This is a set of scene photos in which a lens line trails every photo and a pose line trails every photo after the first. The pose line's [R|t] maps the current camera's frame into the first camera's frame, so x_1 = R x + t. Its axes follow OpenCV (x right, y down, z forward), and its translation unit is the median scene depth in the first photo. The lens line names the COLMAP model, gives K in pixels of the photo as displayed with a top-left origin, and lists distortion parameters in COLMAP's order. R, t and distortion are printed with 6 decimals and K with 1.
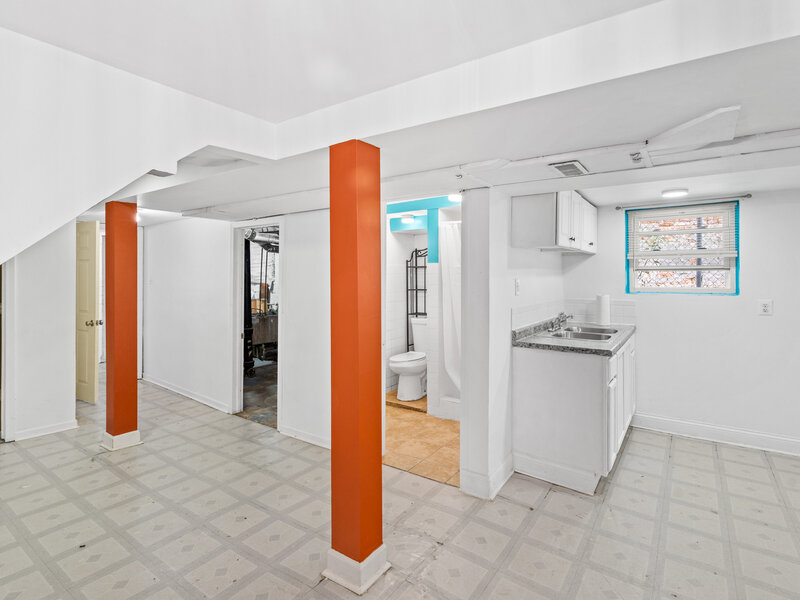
lens RADIAL K [[413.2, 0, 397.5], [0, 413.2, 296.1], [0, 0, 1]] dist [-0.000840, -0.000217]
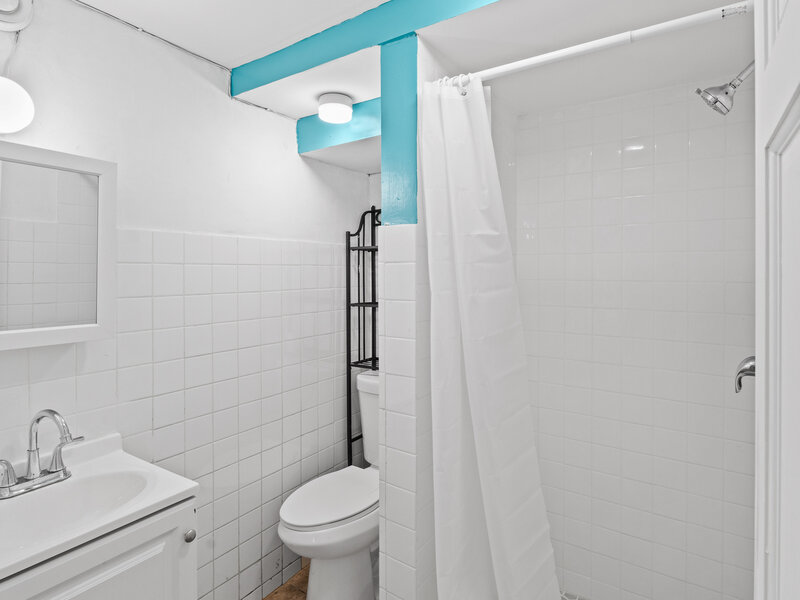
lens RADIAL K [[449.4, 0, 400.0], [0, 449.4, 300.0], [0, 0, 1]] dist [0.000242, 0.000022]
pose [[0.999708, -0.004240, 0.023781, 0.063929], [0.003953, 0.999919, 0.012093, -0.024982], [-0.023830, -0.011996, 0.999644, 0.560003]]
